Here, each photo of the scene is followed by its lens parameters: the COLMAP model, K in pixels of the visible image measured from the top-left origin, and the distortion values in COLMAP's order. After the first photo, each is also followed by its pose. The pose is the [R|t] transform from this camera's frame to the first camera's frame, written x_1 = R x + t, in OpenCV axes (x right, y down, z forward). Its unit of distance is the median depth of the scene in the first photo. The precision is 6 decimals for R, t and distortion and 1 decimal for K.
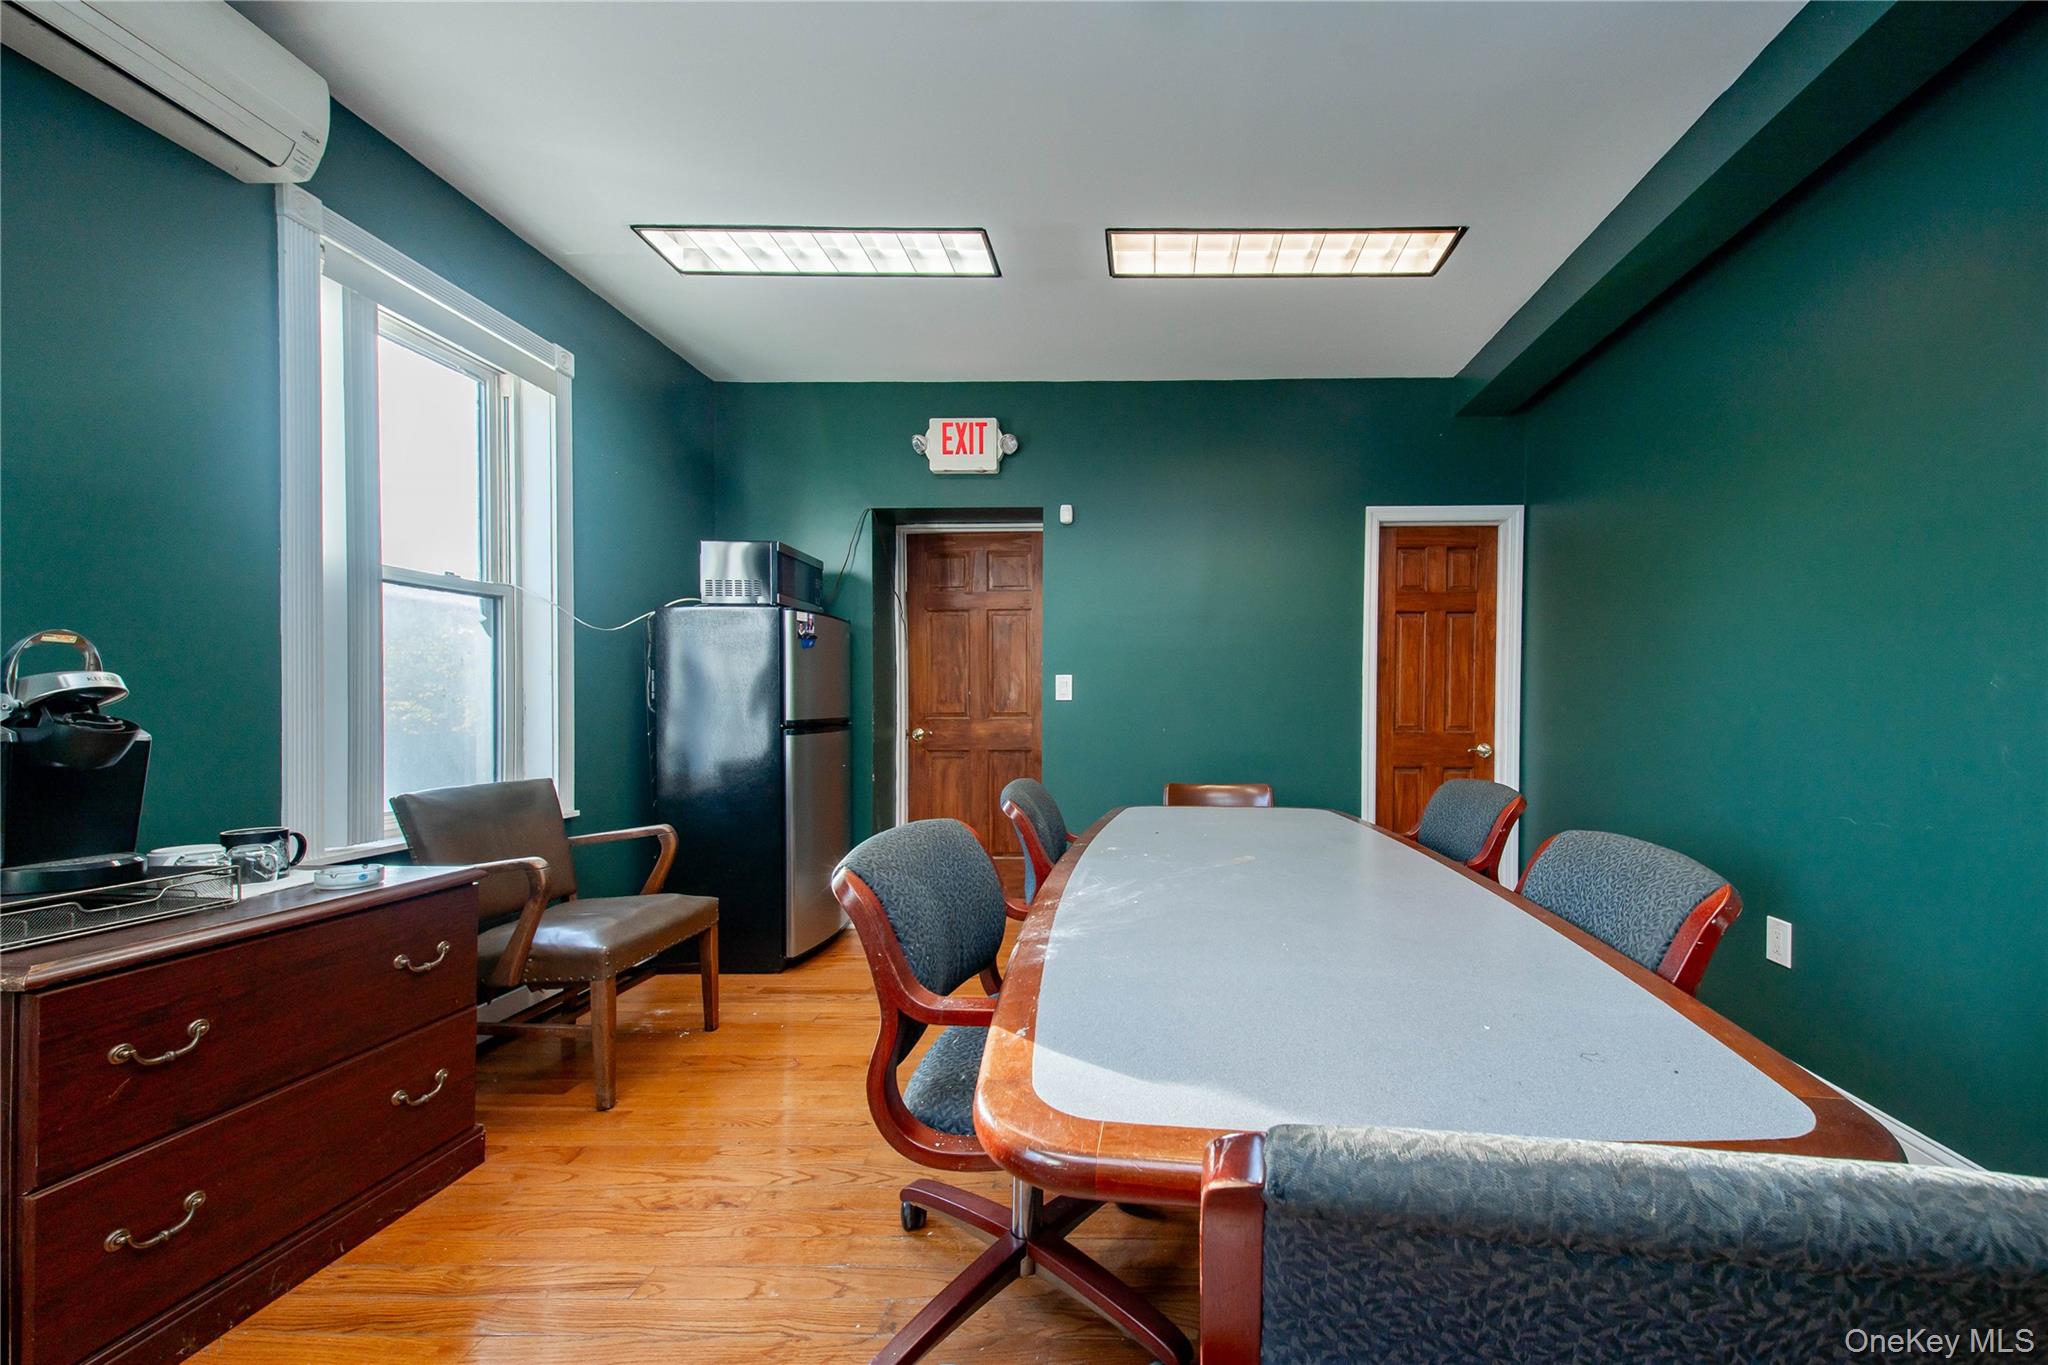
lens RADIAL K [[737.3, 0, 1023.7], [0, 737.3, 729.9], [0, 0, 1]] dist [0.014857, 0.000016]
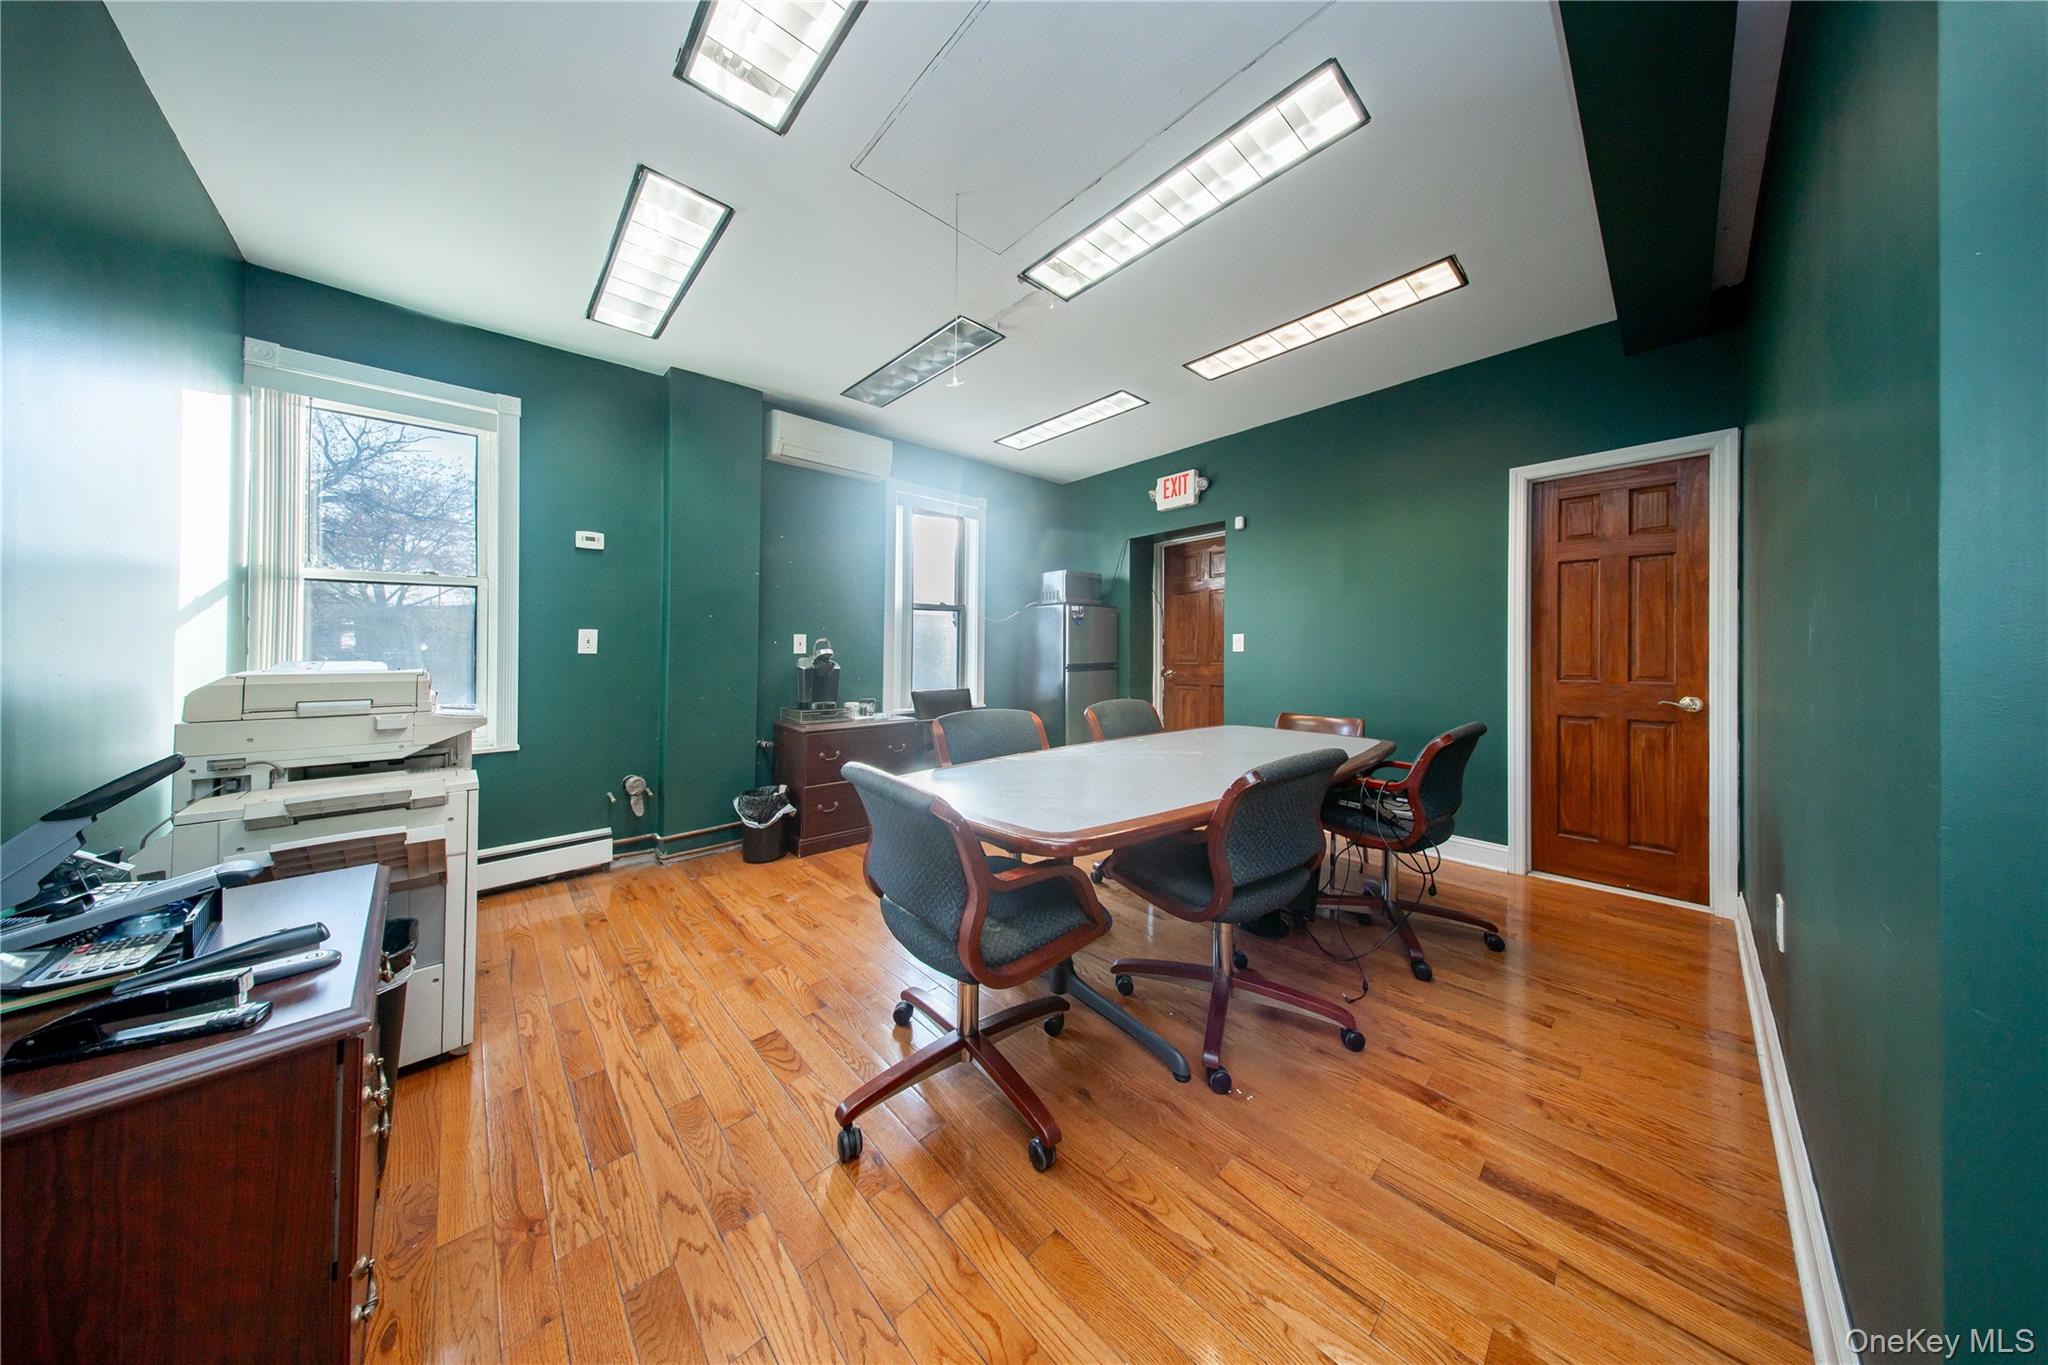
lens RADIAL K [[603.3, 0, 1024.0], [0, 603.3, 653.7], [0, 0, 1]] dist [-0.000106, -0.000008]
pose [[0.676441, -0.003344, -0.736489, 0.647197], [-0.016063, 0.999685, -0.019292, -0.006584], [0.736322, 0.024881, 0.676174, -0.103164]]
